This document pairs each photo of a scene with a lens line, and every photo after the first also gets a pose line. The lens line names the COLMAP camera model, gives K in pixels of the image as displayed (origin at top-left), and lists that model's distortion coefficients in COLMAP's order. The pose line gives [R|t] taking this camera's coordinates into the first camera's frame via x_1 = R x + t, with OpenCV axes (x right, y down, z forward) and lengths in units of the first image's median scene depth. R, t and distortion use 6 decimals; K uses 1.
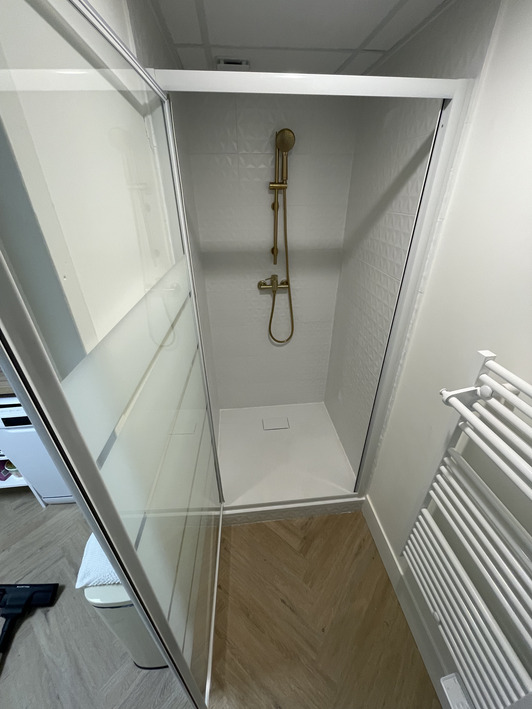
lens RADIAL K [[280.6, 0, 263.4], [0, 280.6, 354.1], [0, 0, 1]] dist [-0.018443, -0.000599]
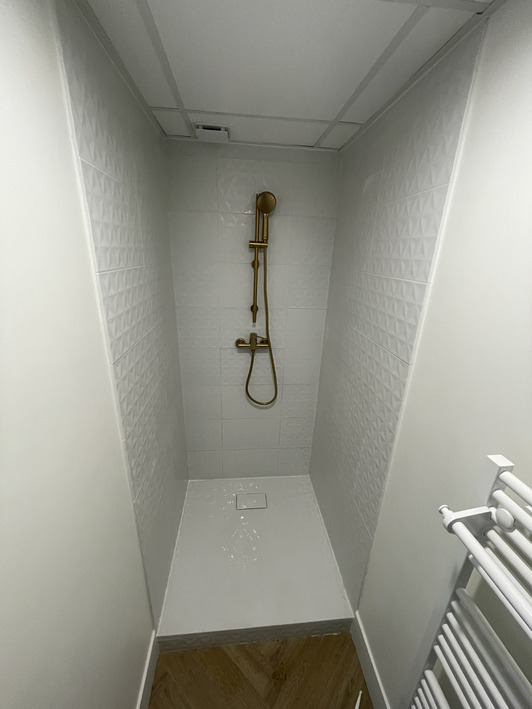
lens RADIAL K [[280.6, 0, 263.8], [0, 280.6, 352.5], [0, 0, 1]] dist [-0.018443, -0.000599]
pose [[0.999143, 0.040573, 0.008214, 0.079805], [-0.038319, 0.981549, -0.187334, -0.054632], [-0.015664, 0.186858, 0.982262, 0.114961]]
